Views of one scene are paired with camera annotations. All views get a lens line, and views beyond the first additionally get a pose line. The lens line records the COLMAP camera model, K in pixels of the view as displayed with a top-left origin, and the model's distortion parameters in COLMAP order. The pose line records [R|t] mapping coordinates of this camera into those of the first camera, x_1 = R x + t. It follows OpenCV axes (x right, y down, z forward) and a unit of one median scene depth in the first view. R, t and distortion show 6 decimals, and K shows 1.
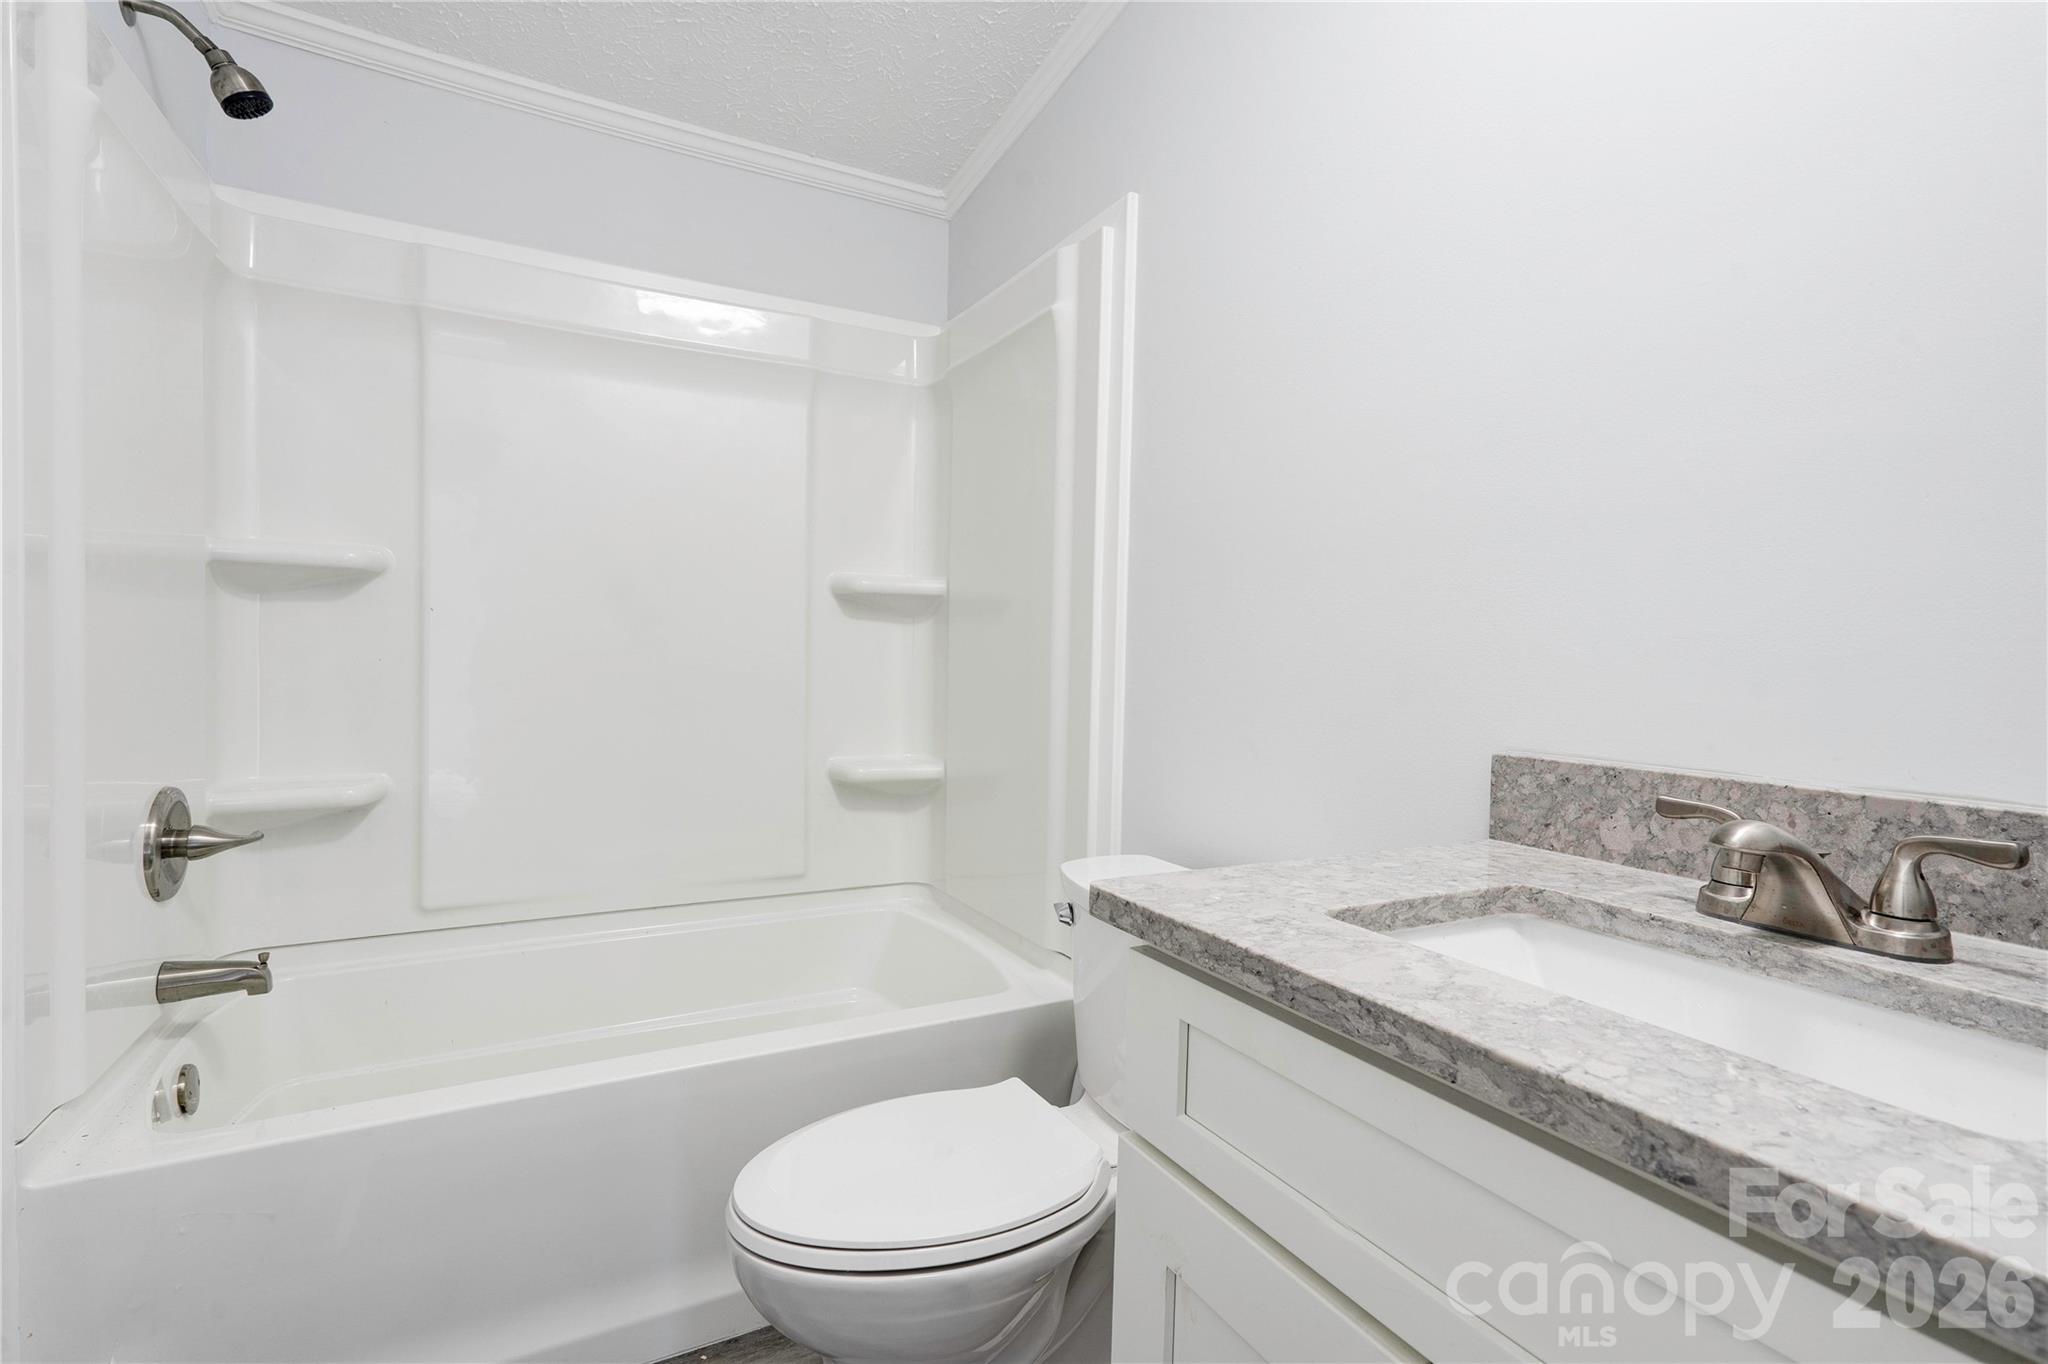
lens RADIAL K [[938.3, 0, 1013.3], [0, 938.3, 674.6], [0, 0, 1]] dist [0.003563, 0.004748]
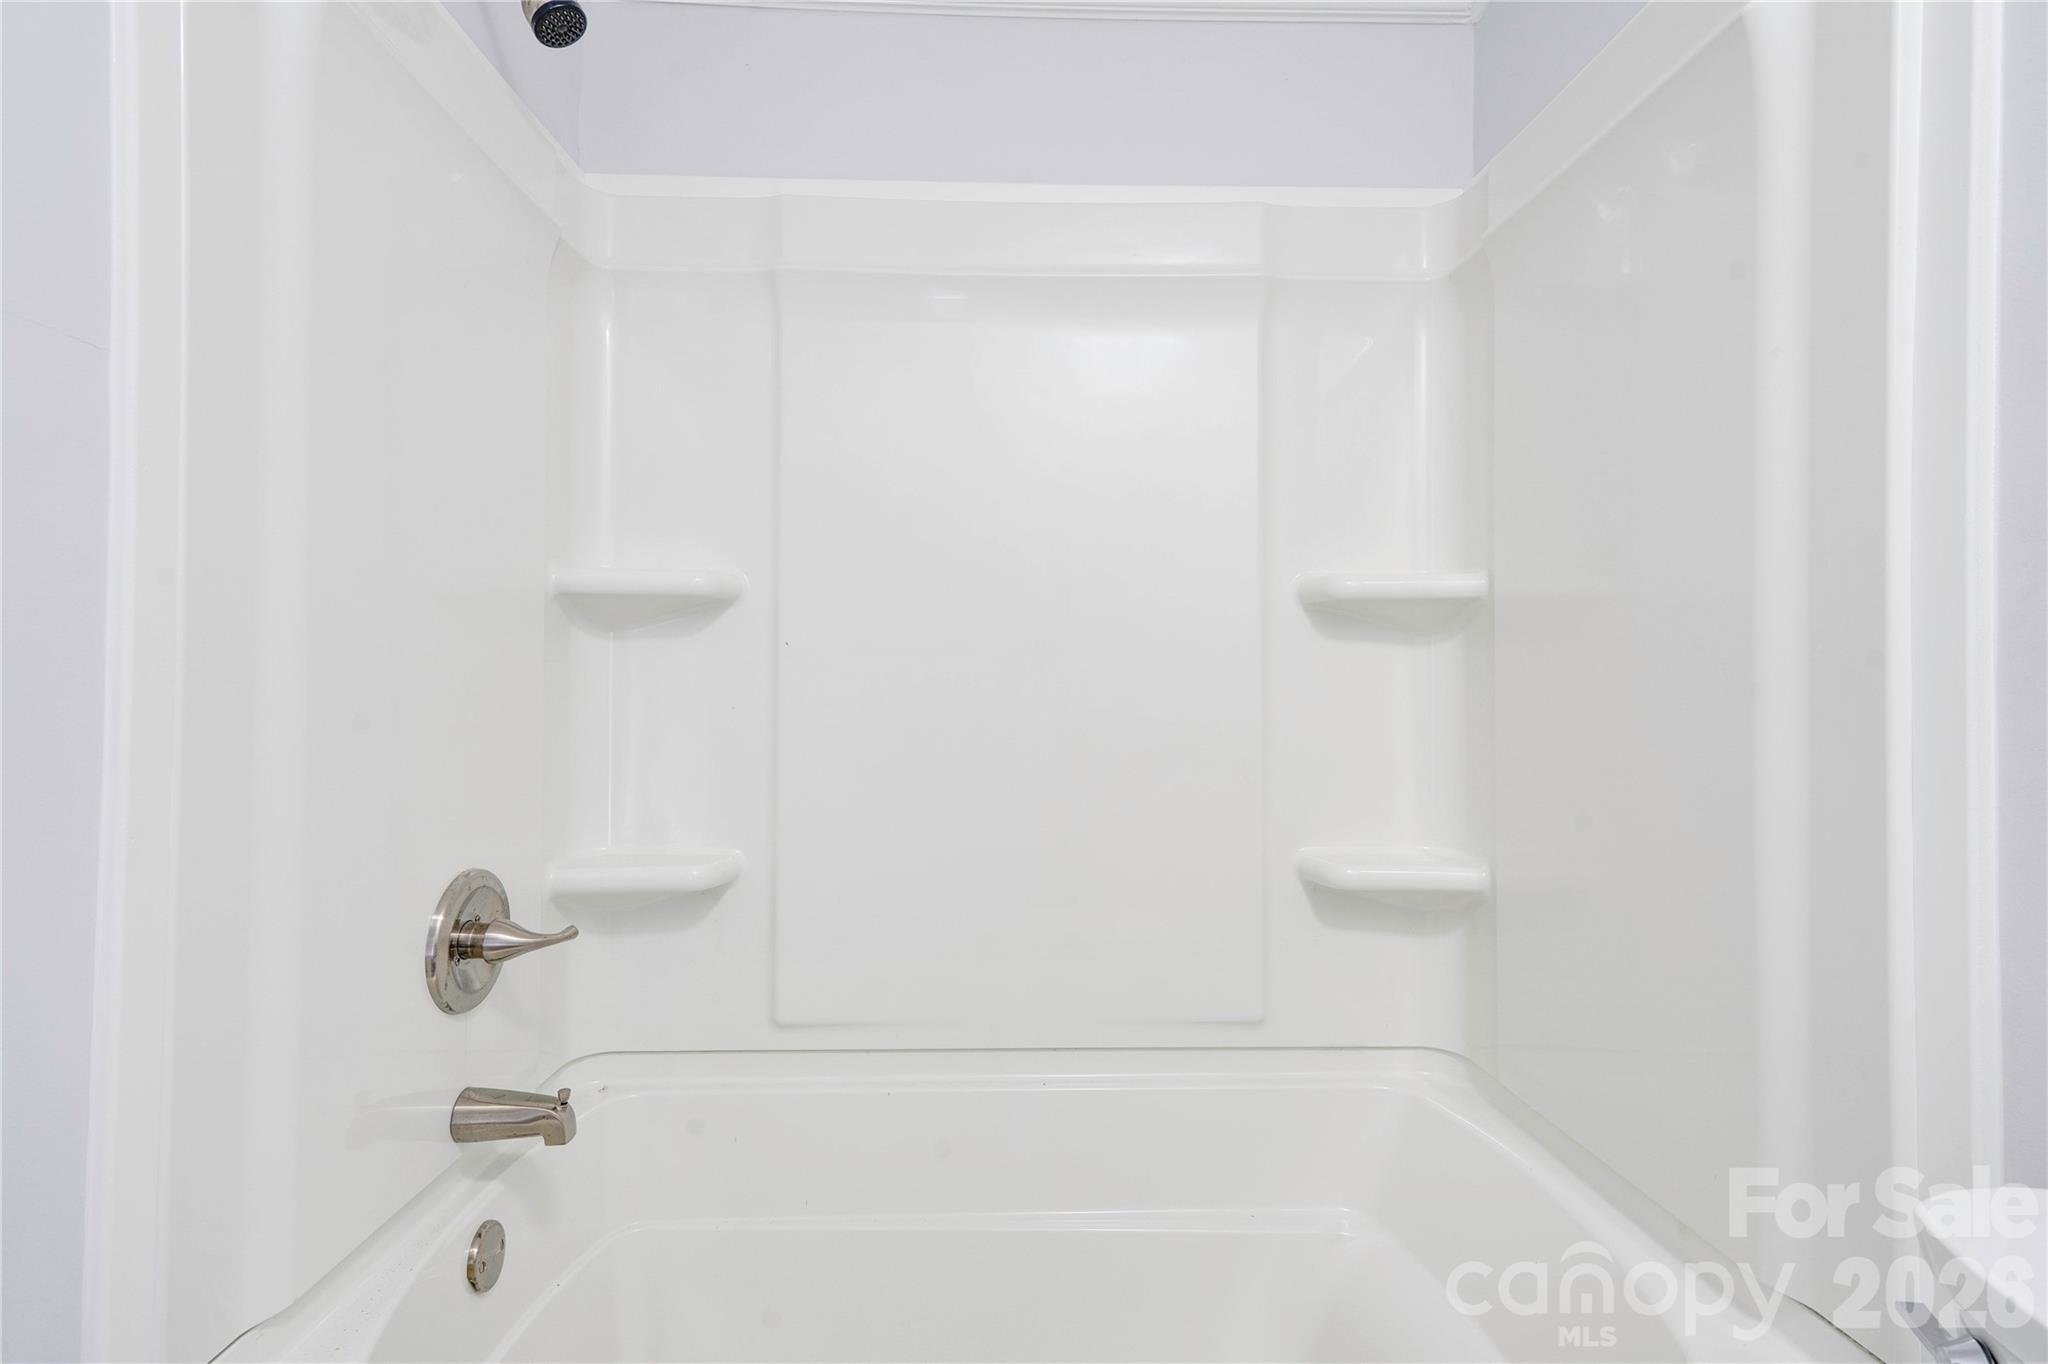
lens RADIAL K [[938.3, 0, 1013.3], [0, 938.3, 674.6], [0, 0, 1]] dist [0.003563, 0.004748]
pose [[0.891071, -0.023063, -0.453278, -0.090161], [0.003045, 0.998989, -0.044841, -0.007311], [0.453854, 0.038577, 0.890241, 0.387127]]
